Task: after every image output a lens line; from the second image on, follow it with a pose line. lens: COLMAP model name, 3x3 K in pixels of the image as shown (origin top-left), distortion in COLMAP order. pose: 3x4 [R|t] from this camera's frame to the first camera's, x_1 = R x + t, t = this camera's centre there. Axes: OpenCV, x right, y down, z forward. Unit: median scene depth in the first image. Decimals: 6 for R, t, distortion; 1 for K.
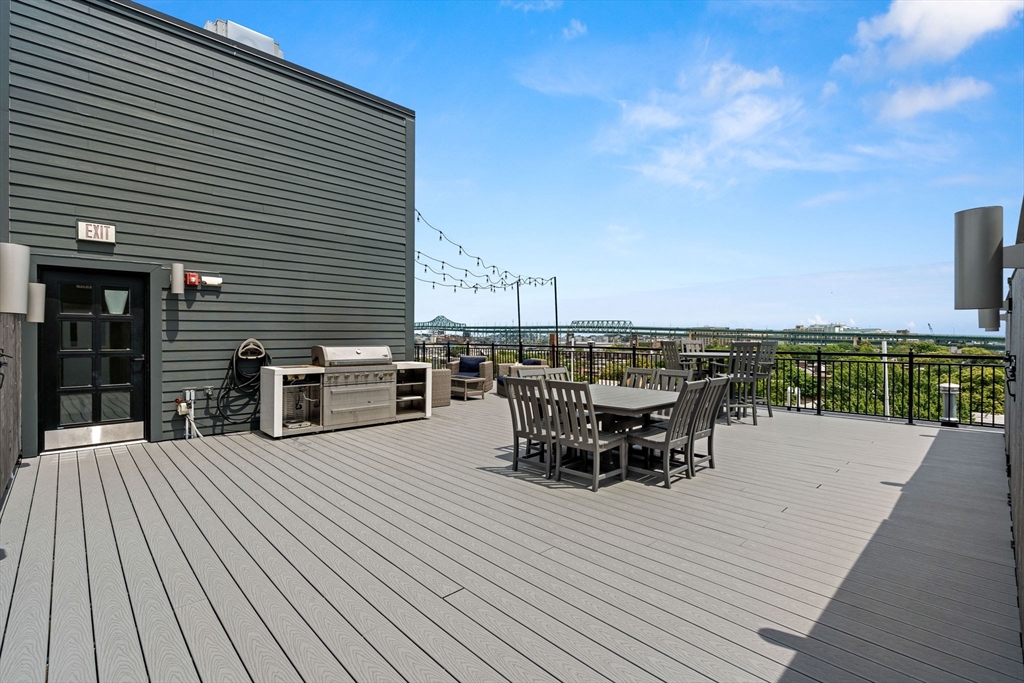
lens RADIAL K [[468.8, 0, 516.2], [0, 468.8, 333.0], [0, 0, 1]] dist [0.001560, 0.000460]
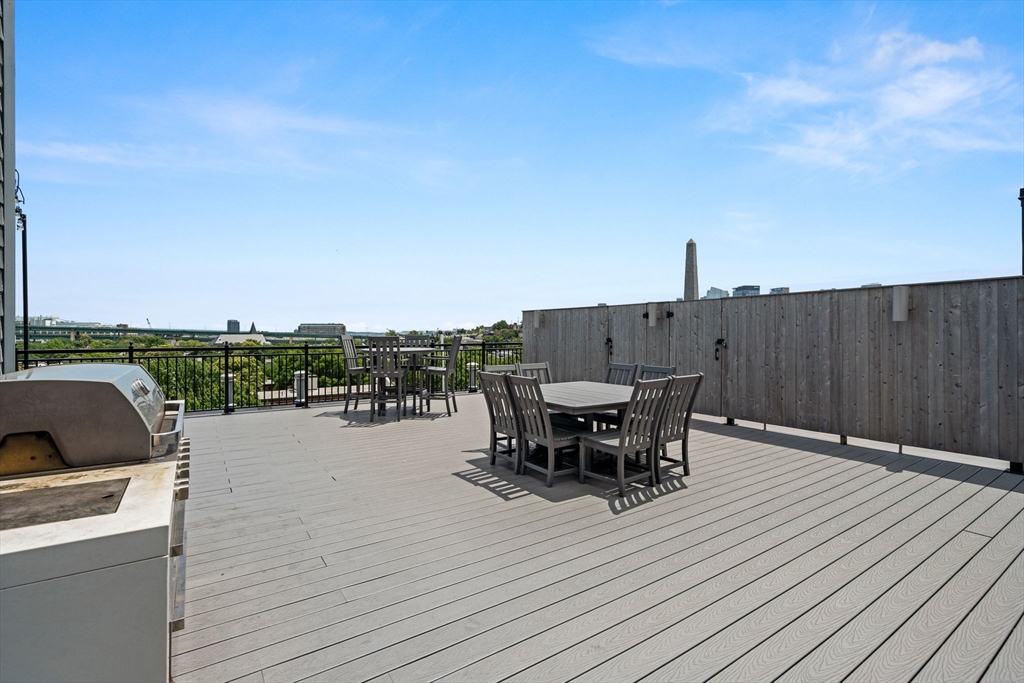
lens RADIAL K [[468.8, 0, 516.2], [0, 468.8, 333.0], [0, 0, 1]] dist [0.001560, 0.000460]
pose [[0.172018, -0.005845, 0.985076, -0.652136], [-0.006165, 0.999956, 0.007010, 0.005707], [-0.985075, -0.007279, 0.171975, 0.825237]]
